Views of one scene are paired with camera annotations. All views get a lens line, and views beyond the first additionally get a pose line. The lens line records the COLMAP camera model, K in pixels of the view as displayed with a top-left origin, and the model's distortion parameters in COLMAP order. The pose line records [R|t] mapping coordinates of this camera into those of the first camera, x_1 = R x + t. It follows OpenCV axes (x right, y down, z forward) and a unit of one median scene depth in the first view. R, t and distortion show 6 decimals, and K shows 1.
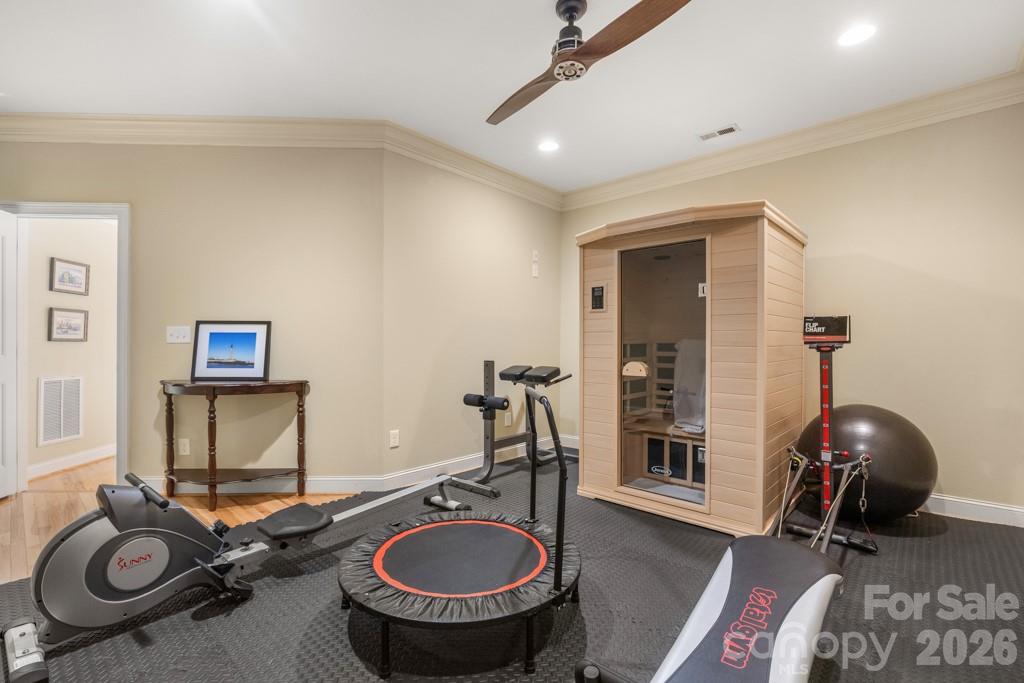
lens RADIAL K [[462.1, 0, 512.0], [0, 462.1, 341.5], [0, 0, 1]] dist [-0.001615, -0.000074]
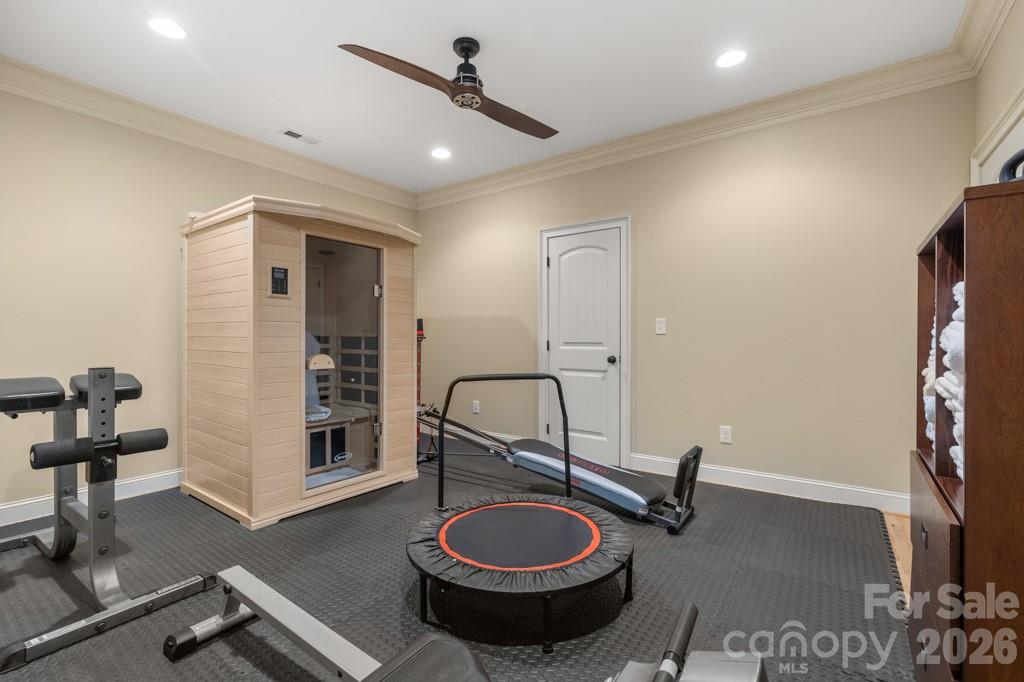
lens RADIAL K [[458.7, 0, 509.4], [0, 458.7, 338.6], [0, 0, 1]] dist [-0.009420, 0.000226]
pose [[-0.115790, -0.004326, 0.993264, -0.713141], [-0.007170, 0.999968, 0.003519, 0.004095], [-0.993248, -0.006715, -0.115817, 0.707473]]
